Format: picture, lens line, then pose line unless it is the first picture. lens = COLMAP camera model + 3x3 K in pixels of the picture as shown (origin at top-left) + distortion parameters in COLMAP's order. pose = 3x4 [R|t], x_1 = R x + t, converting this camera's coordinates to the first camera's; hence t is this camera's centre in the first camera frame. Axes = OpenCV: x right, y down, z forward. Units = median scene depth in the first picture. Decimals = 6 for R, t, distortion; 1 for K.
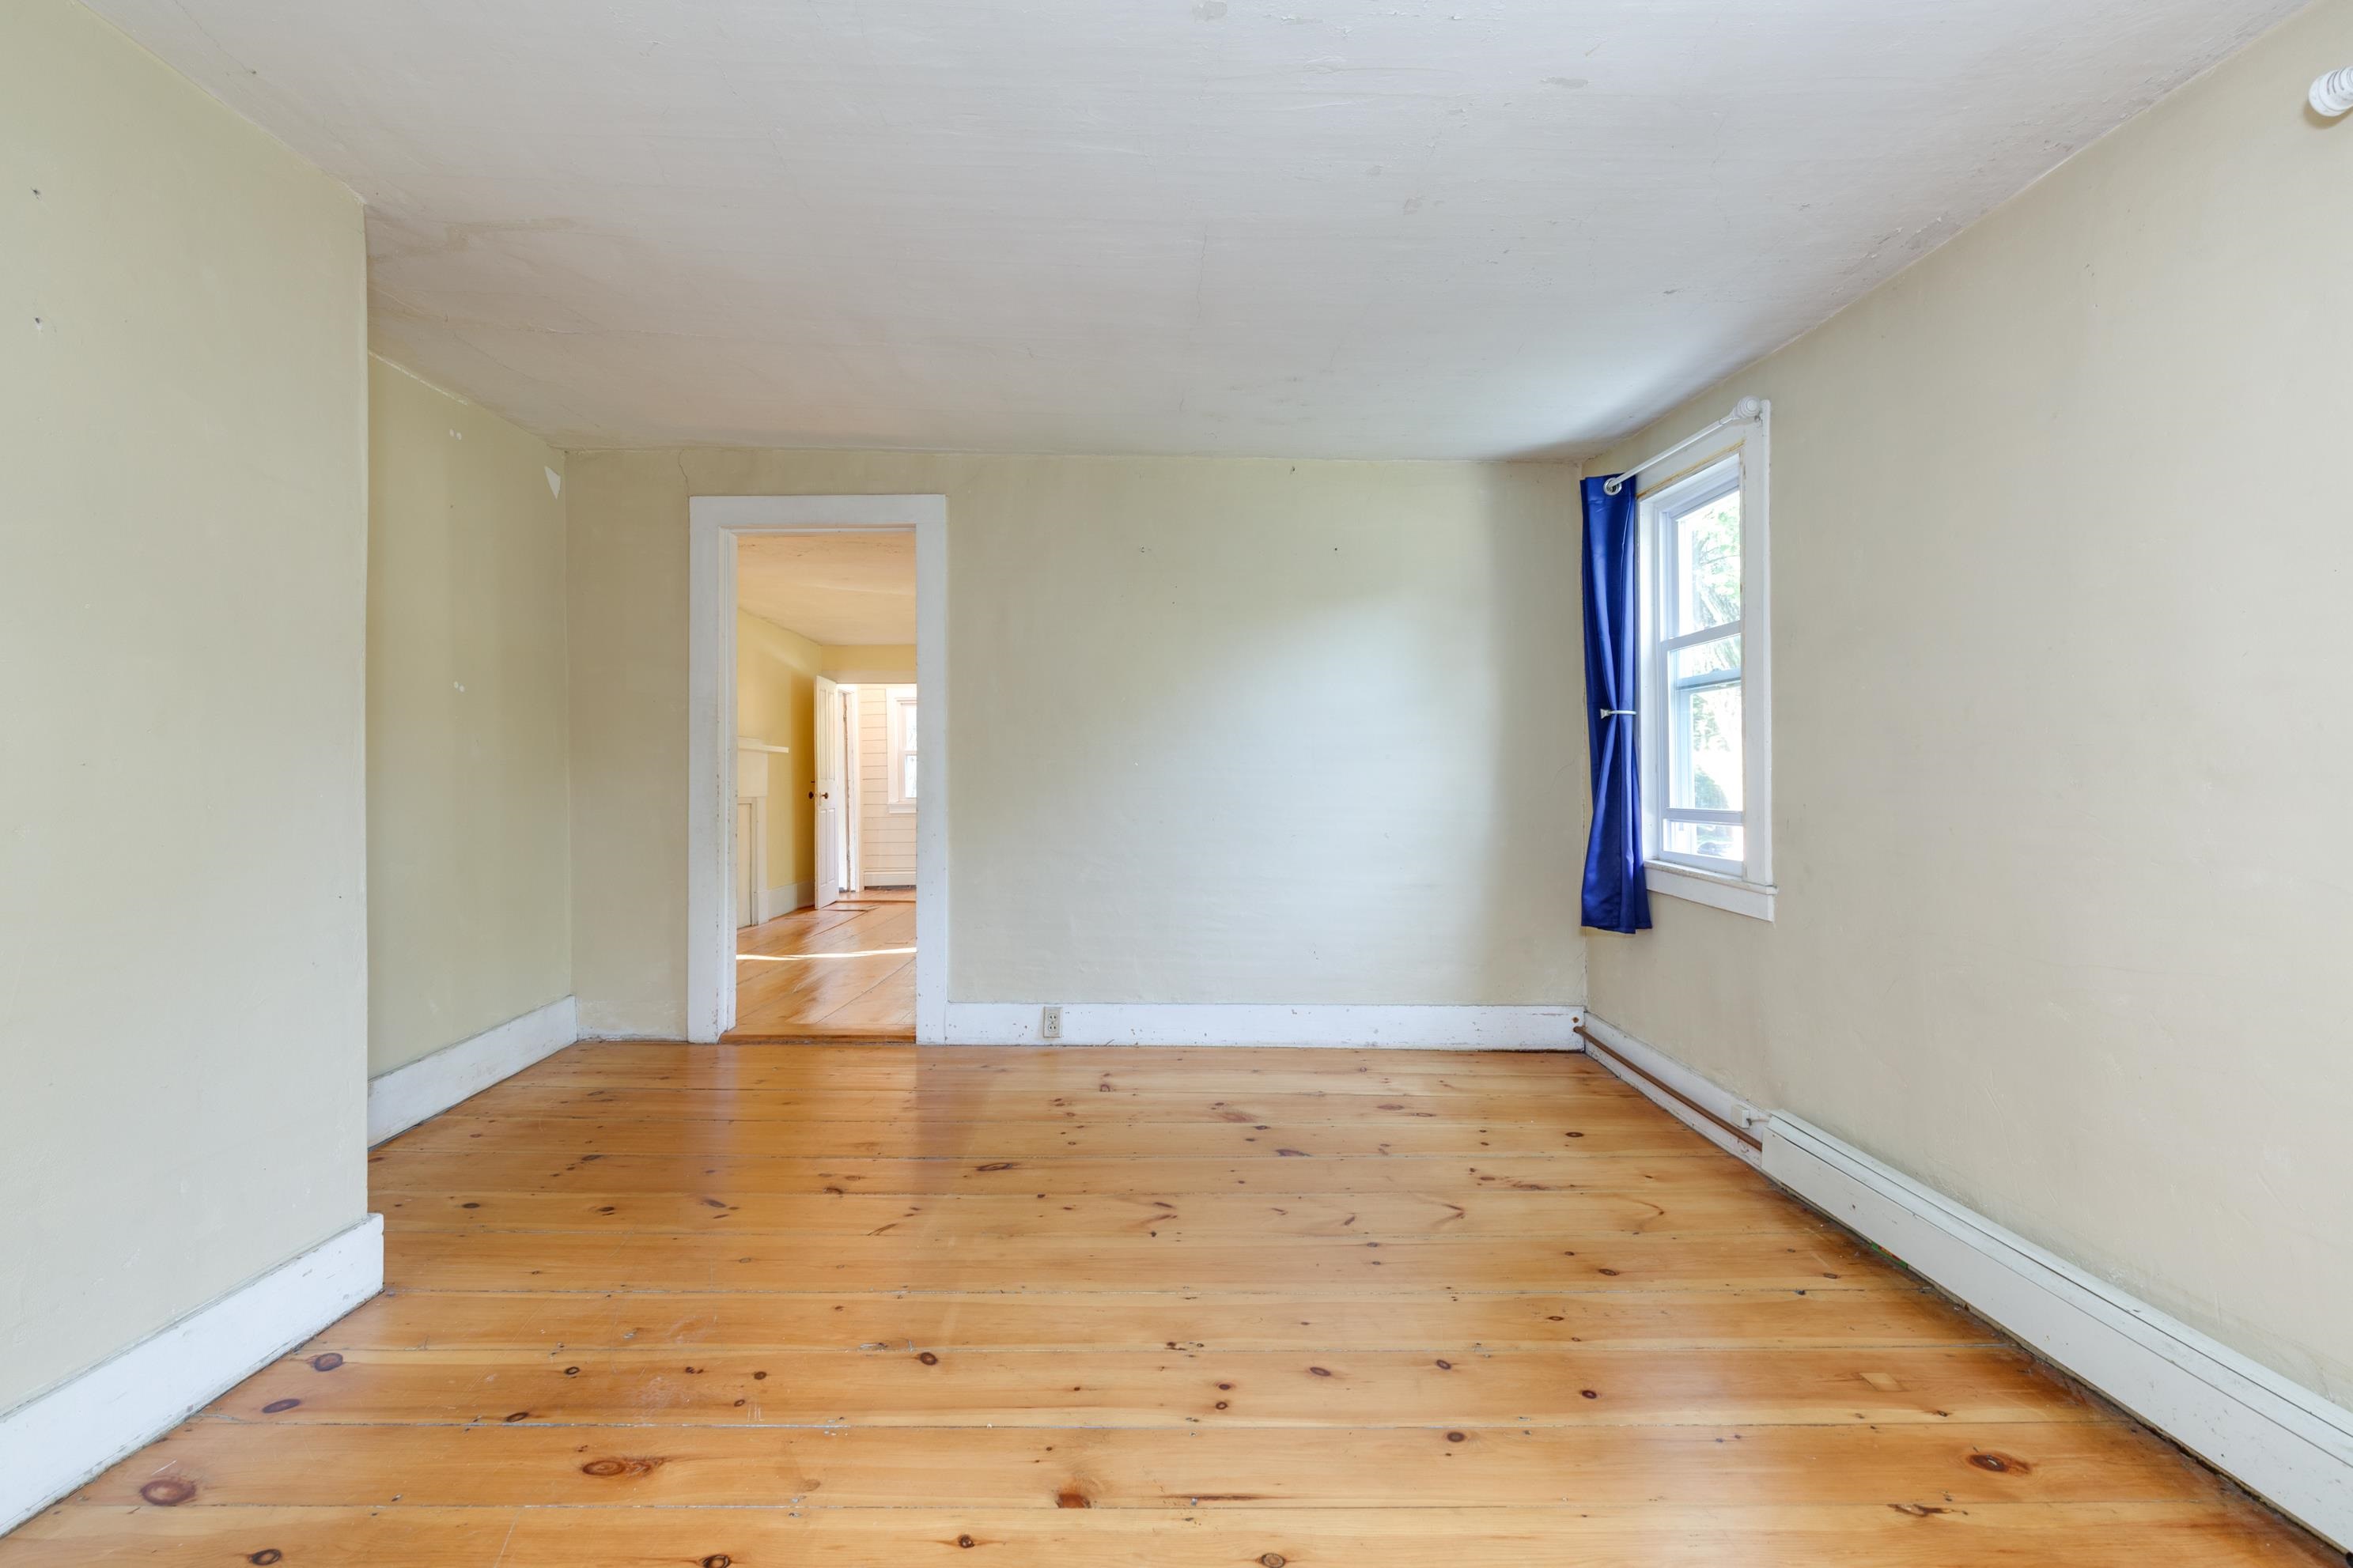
lens RADIAL K [[1082.2, 0, 1175.0], [0, 1082.2, 775.0], [0, 0, 1]] dist [0.000018, 0.000459]
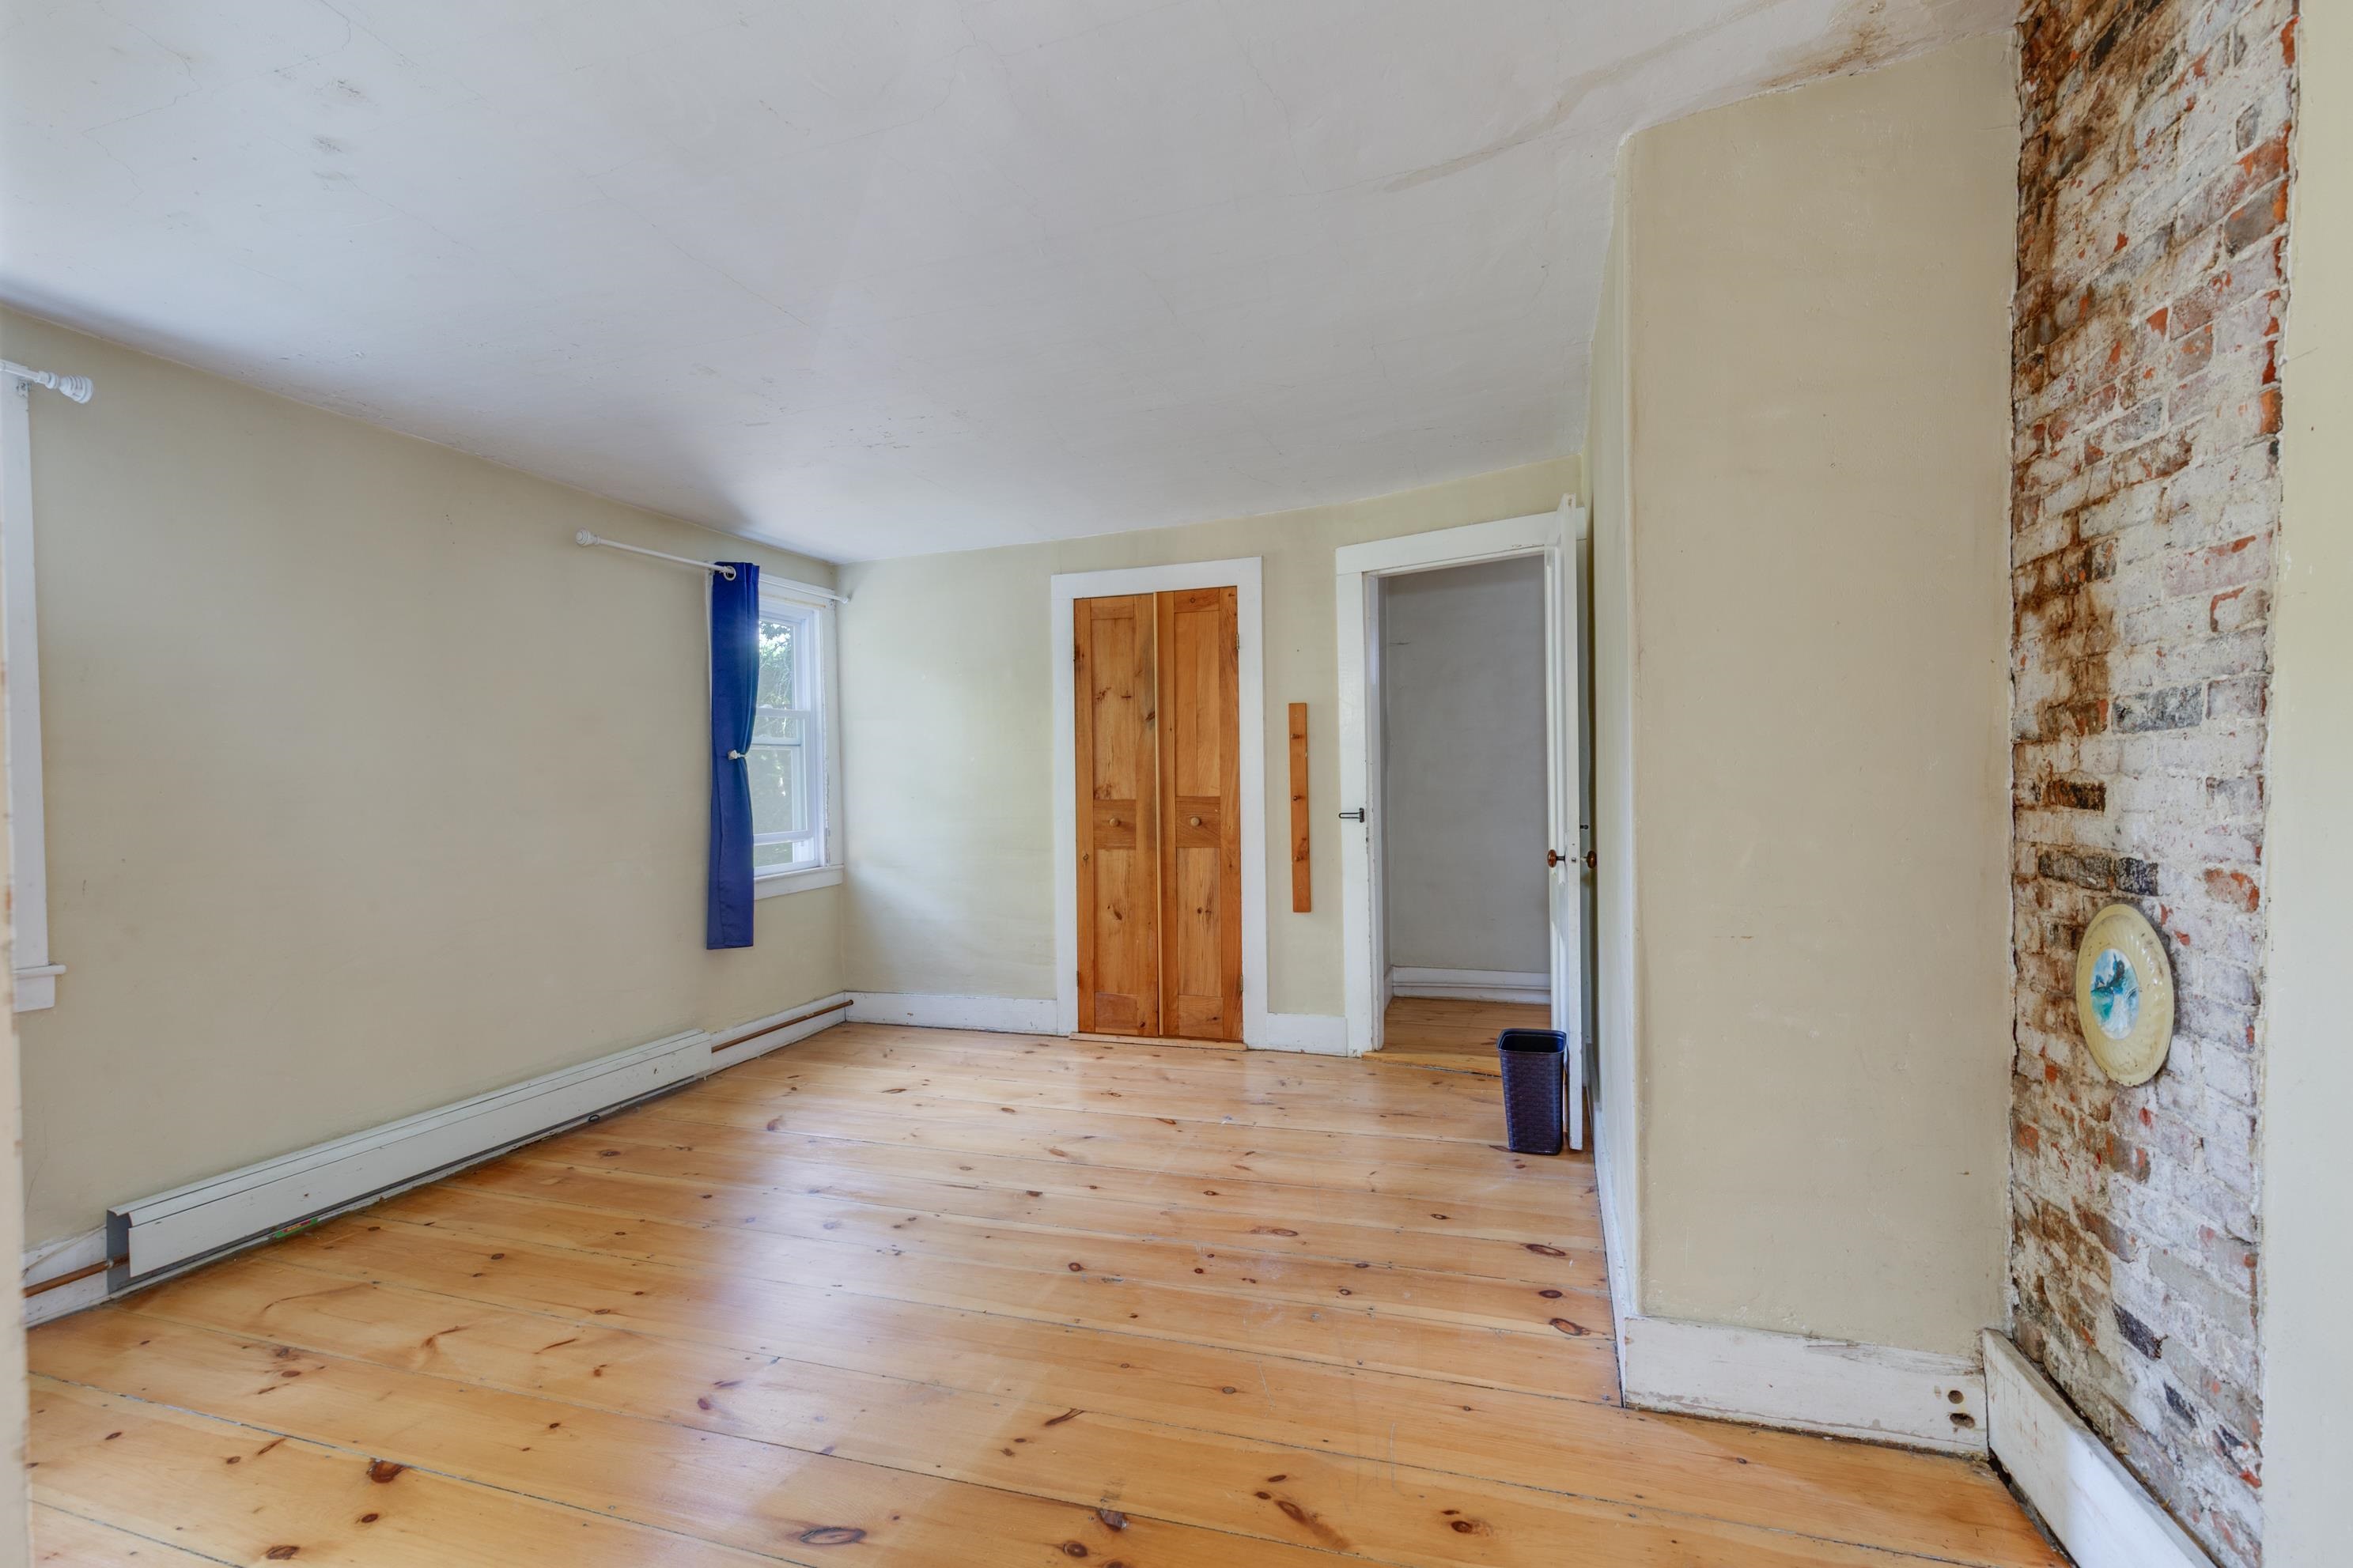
lens RADIAL K [[1082.2, 0, 1181.7], [0, 1082.2, 785.7], [0, 0, 1]] dist [0.000018, 0.000459]
pose [[-0.945852, 0.016226, 0.324192, -0.716604], [0.018652, 0.999816, 0.004376, -0.028480], [-0.324062, 0.010186, -0.945981, 2.012422]]
